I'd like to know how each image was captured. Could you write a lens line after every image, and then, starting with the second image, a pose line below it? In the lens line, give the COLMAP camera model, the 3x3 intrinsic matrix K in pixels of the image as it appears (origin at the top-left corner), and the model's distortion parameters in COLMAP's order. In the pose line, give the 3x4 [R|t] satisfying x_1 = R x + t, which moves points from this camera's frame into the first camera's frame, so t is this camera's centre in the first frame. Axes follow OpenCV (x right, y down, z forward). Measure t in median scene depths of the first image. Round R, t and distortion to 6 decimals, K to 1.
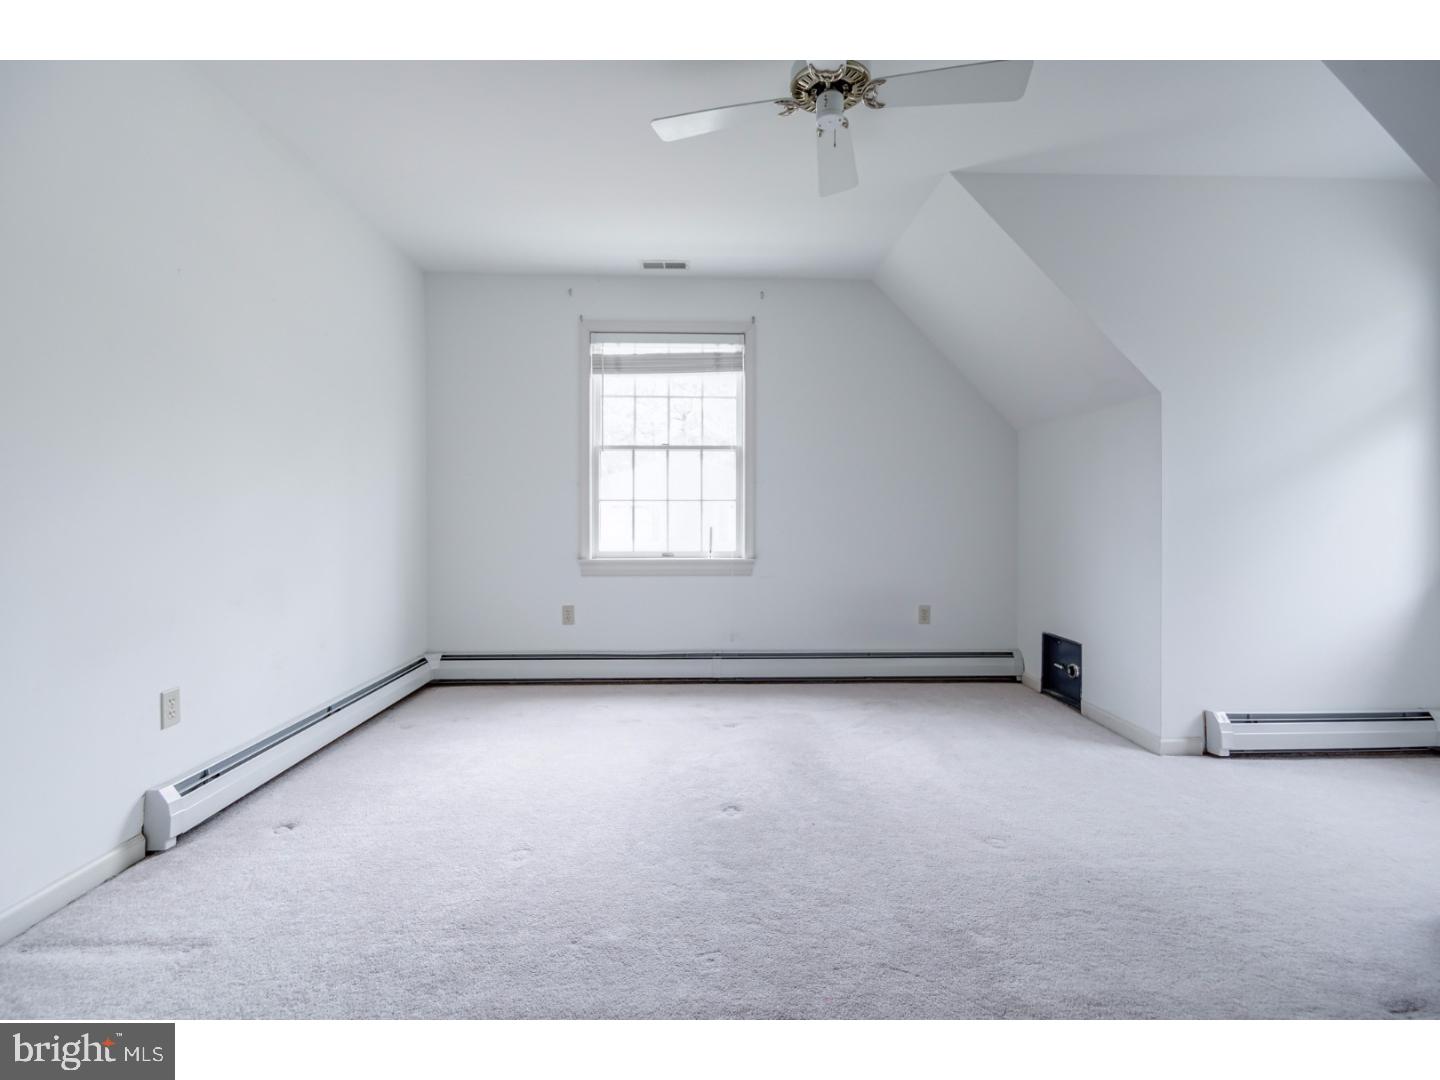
lens RADIAL K [[636.2, 0, 706.1], [0, 636.2, 527.2], [0, 0, 1]] dist [0.003919, 0.000286]
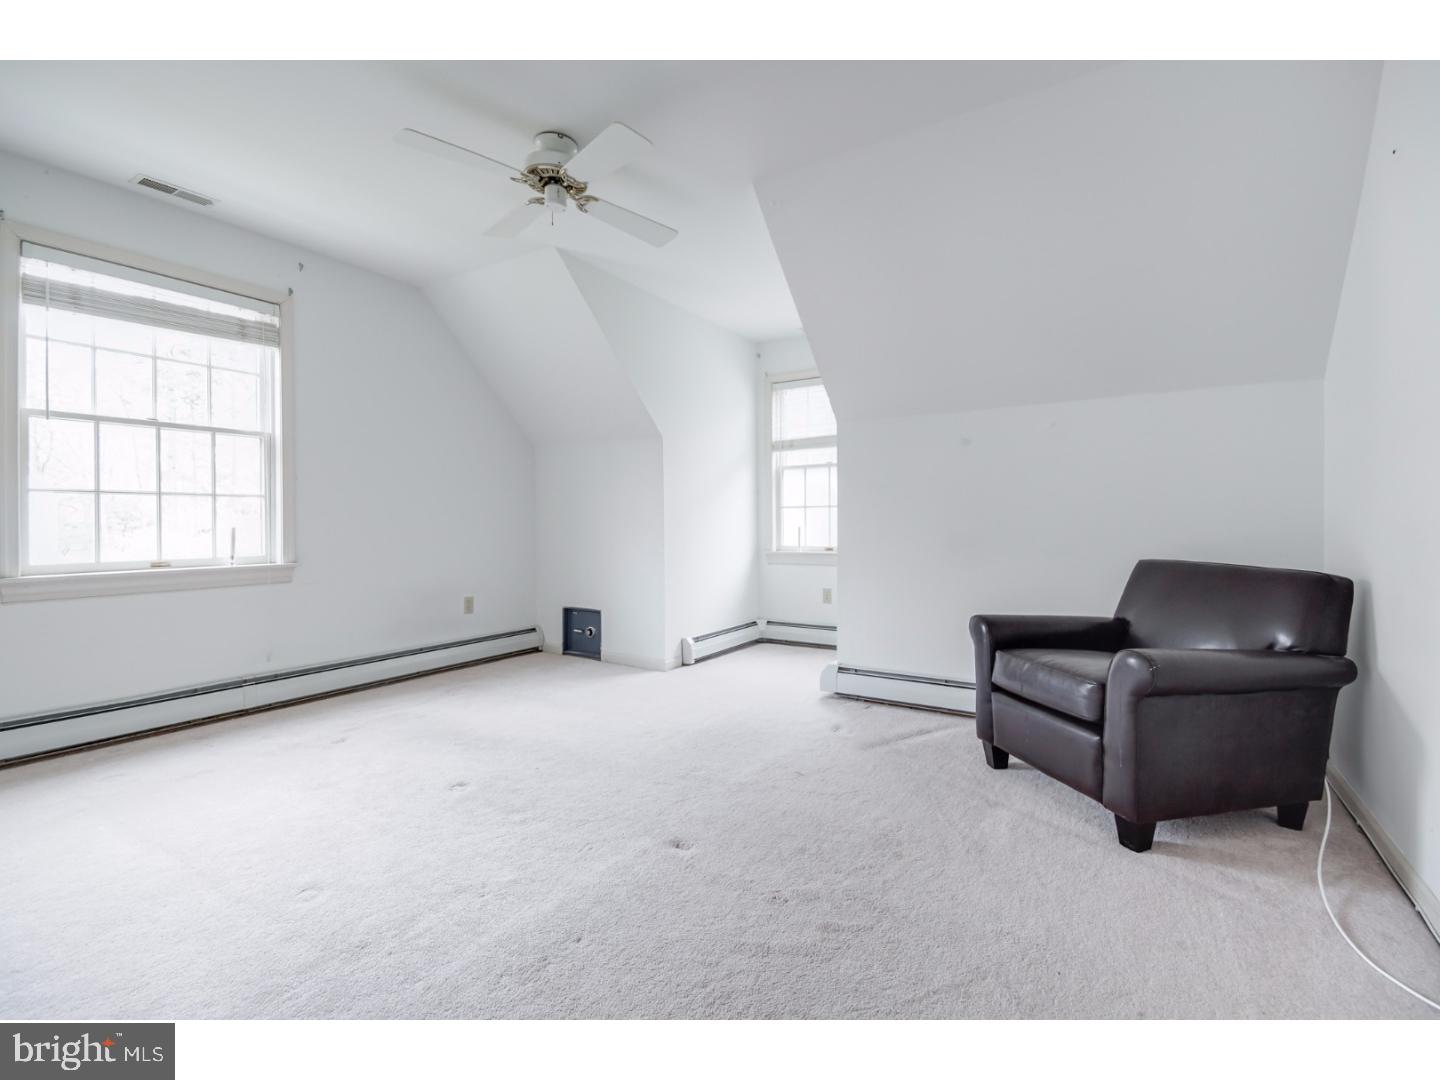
lens RADIAL K [[666.3, 0, 725.2], [0, 666.3, 529.9], [0, 0, 1]] dist [0.001528, -0.000382]
pose [[0.549508, -0.012688, 0.835392, -0.369693], [0.007953, 0.999919, 0.009956, -0.001044], [-0.835451, 0.001173, 0.549564, -0.007986]]
